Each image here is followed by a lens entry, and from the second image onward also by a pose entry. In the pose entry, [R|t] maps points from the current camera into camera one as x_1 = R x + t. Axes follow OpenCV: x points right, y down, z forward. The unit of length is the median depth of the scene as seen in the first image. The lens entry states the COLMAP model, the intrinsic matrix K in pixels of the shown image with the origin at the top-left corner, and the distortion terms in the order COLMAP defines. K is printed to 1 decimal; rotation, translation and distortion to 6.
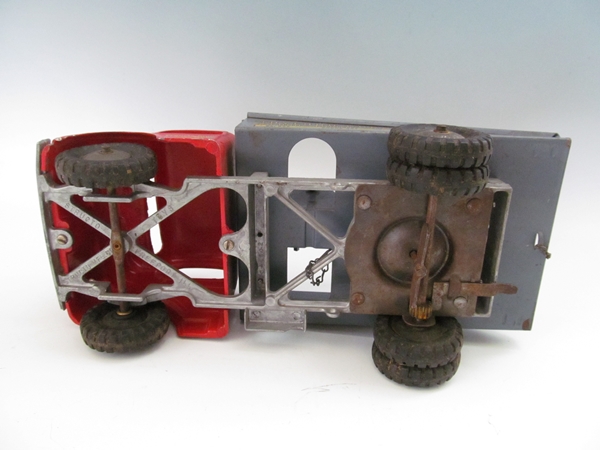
lens RADIAL K [[470.7, 0, 300.0], [0, 470.7, 225.0], [0, 0, 1]] dist [-0.051304, 0.002109]
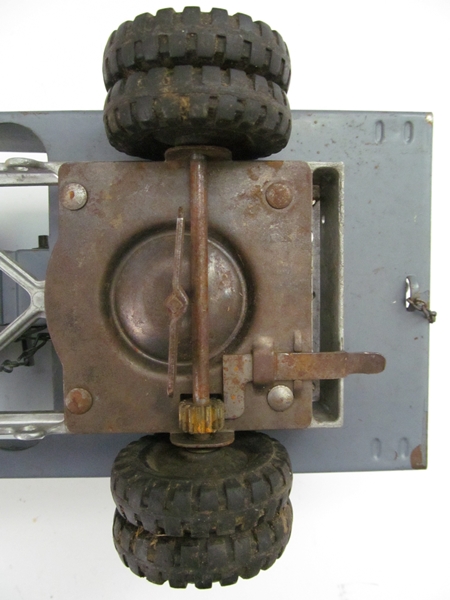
lens RADIAL K [[470.7, 0, 225.0], [0, 470.7, 300.0], [0, 0, 1]] dist [-0.051304, 0.002109]
pose [[0.995158, -0.022679, 0.095634, 0.228836], [0.051343, 0.949655, -0.309062, 0.212482], [-0.083810, 0.312476, 0.946221, 0.474715]]
